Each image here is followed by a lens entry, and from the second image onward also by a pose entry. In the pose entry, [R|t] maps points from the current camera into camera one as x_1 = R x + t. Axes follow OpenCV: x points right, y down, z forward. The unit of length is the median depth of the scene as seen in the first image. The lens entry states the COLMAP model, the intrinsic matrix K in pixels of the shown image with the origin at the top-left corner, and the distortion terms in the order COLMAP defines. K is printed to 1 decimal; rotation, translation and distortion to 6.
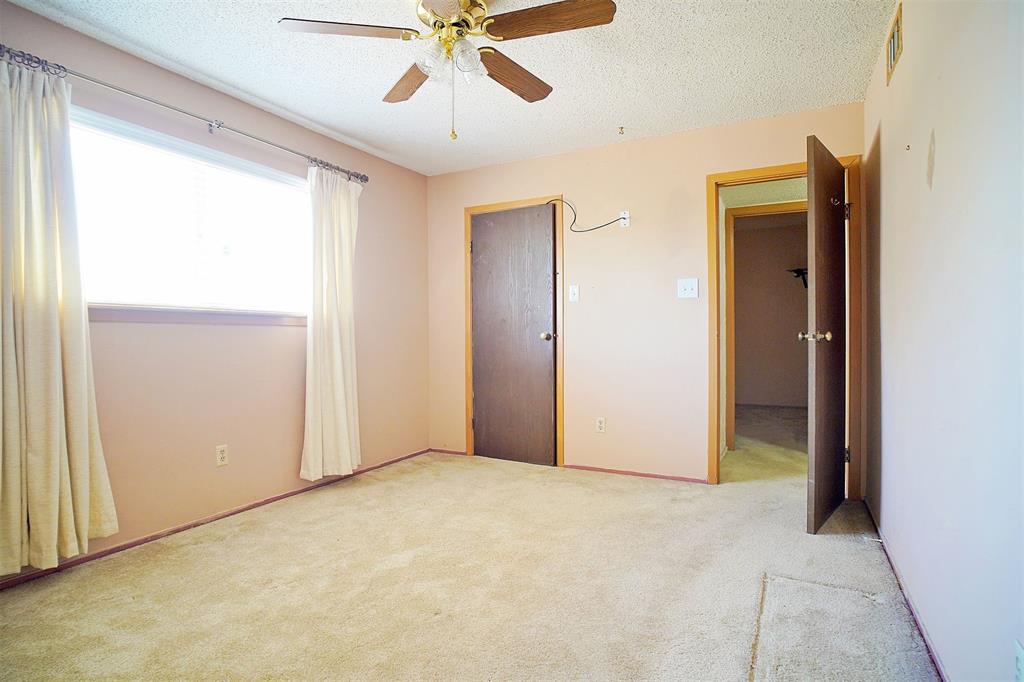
lens RADIAL K [[535.3, 0, 512.0], [0, 535.3, 341.0], [0, 0, 1]] dist [-0.025856, 0.000456]
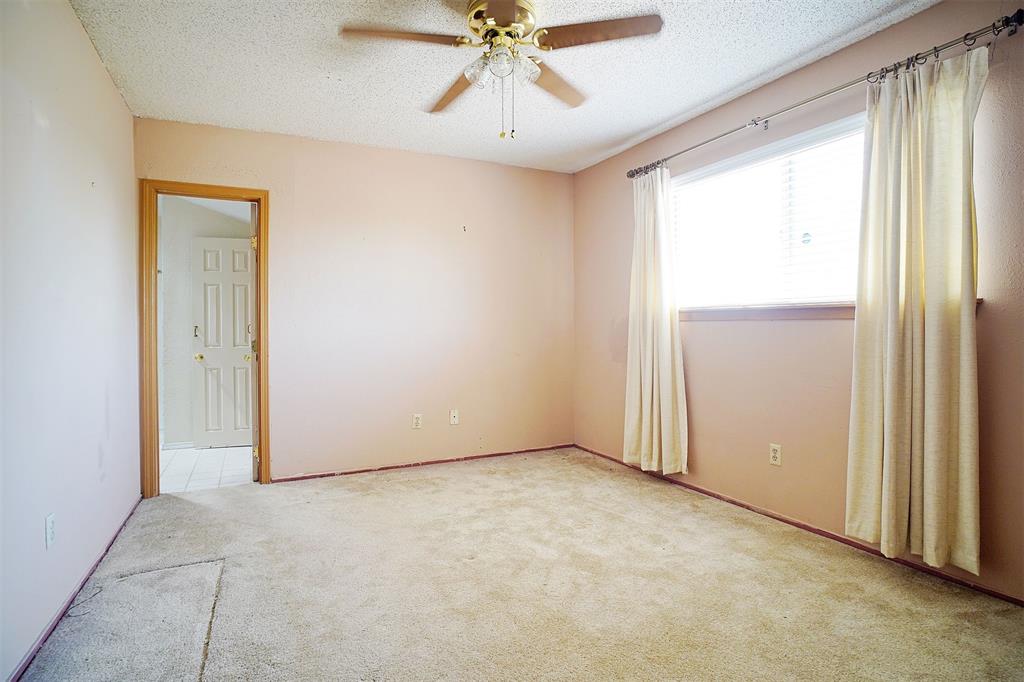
lens RADIAL K [[535.3, 0, 512.0], [0, 535.3, 341.0], [0, 0, 1]] dist [-0.025856, 0.000456]
pose [[-0.594730, 0.022606, -0.803607, 0.502240], [-0.005432, 0.999469, 0.032136, -0.021229], [0.803907, 0.023478, -0.594292, 1.141593]]
